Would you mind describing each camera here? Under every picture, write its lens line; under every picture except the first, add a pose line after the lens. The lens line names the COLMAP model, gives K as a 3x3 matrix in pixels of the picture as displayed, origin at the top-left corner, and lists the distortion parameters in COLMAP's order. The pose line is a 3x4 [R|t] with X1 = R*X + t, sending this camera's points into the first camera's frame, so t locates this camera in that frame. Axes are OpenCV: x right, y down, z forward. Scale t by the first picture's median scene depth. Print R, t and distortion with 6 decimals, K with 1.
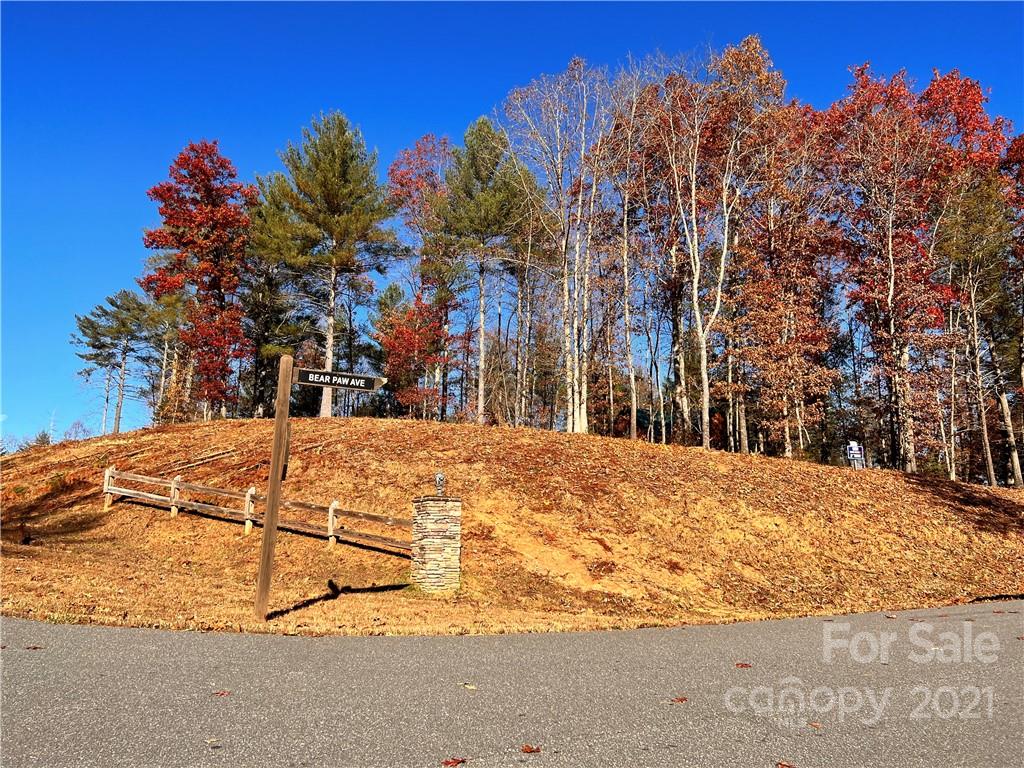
lens RADIAL K [[772.5, 0, 517.9], [0, 772.5, 381.9], [0, 0, 1]] dist [0.059783, -0.066979]
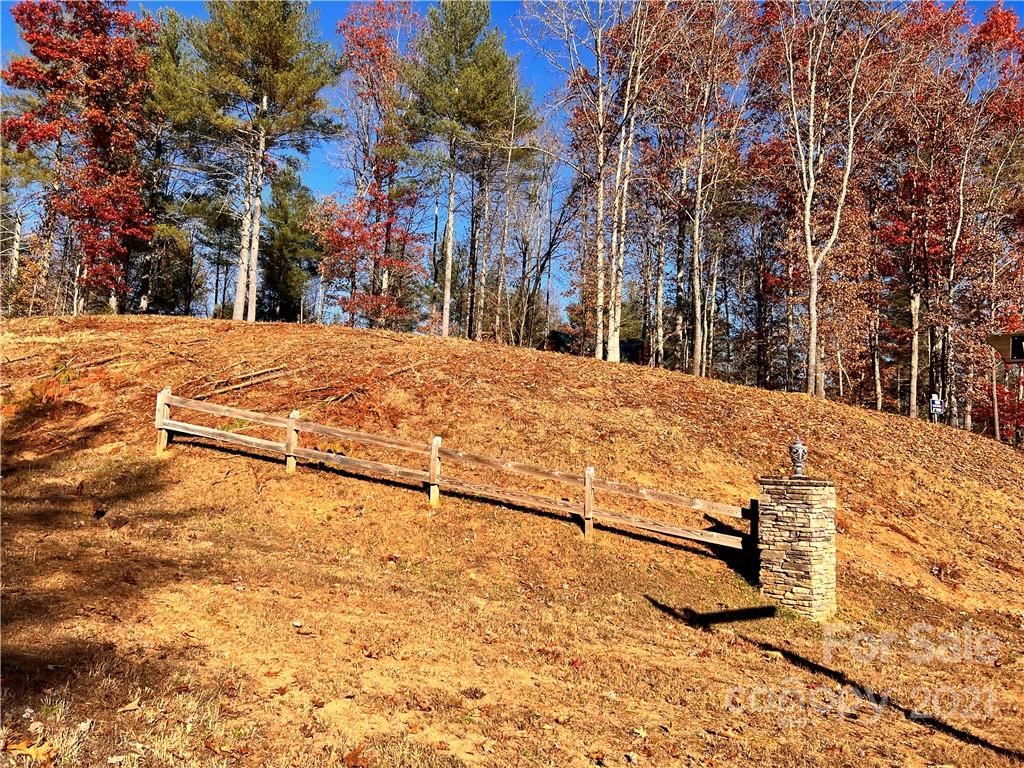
lens RADIAL K [[772.5, 0, 517.9], [0, 772.5, 381.9], [0, 0, 1]] dist [0.059783, -0.066979]
pose [[0.973792, 0.056653, 0.220270, -0.119562], [-0.080301, 0.991749, 0.099925, 0.004025], [-0.212791, -0.114994, 0.970307, 0.095433]]
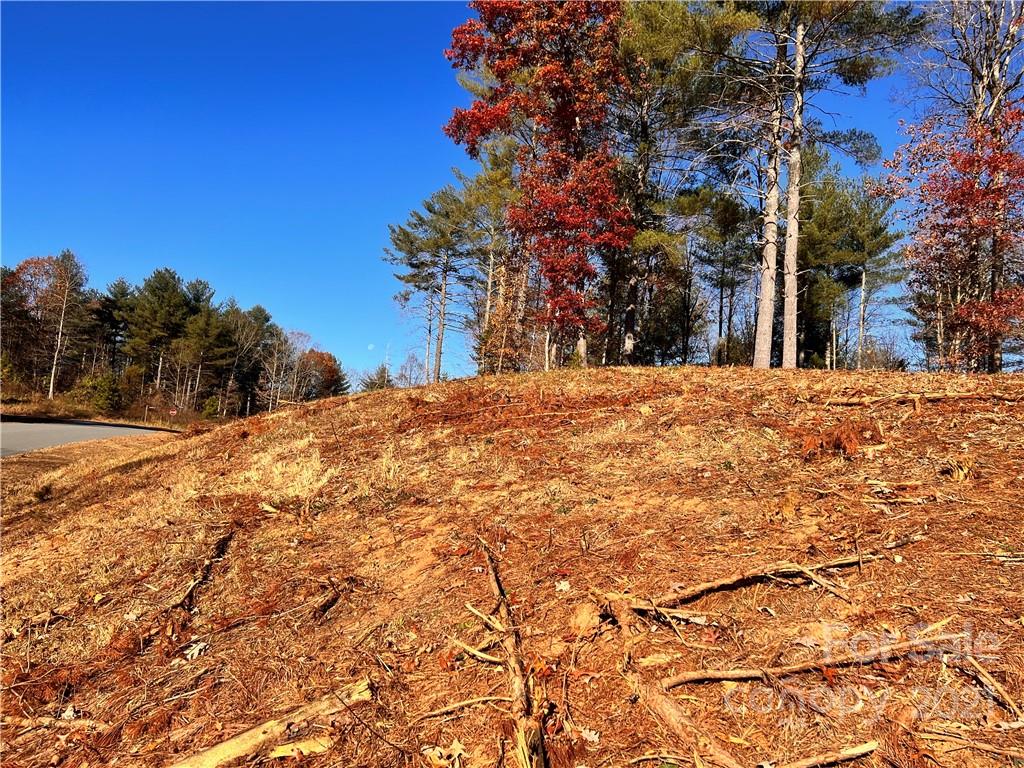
lens RADIAL K [[772.5, 0, 517.9], [0, 772.5, 381.9], [0, 0, 1]] dist [0.059783, -0.066979]
pose [[0.922339, 0.019523, -0.385888, -0.175982], [0.013887, 0.996402, 0.083604, 0.013554], [0.386132, -0.082470, 0.918750, 0.404477]]
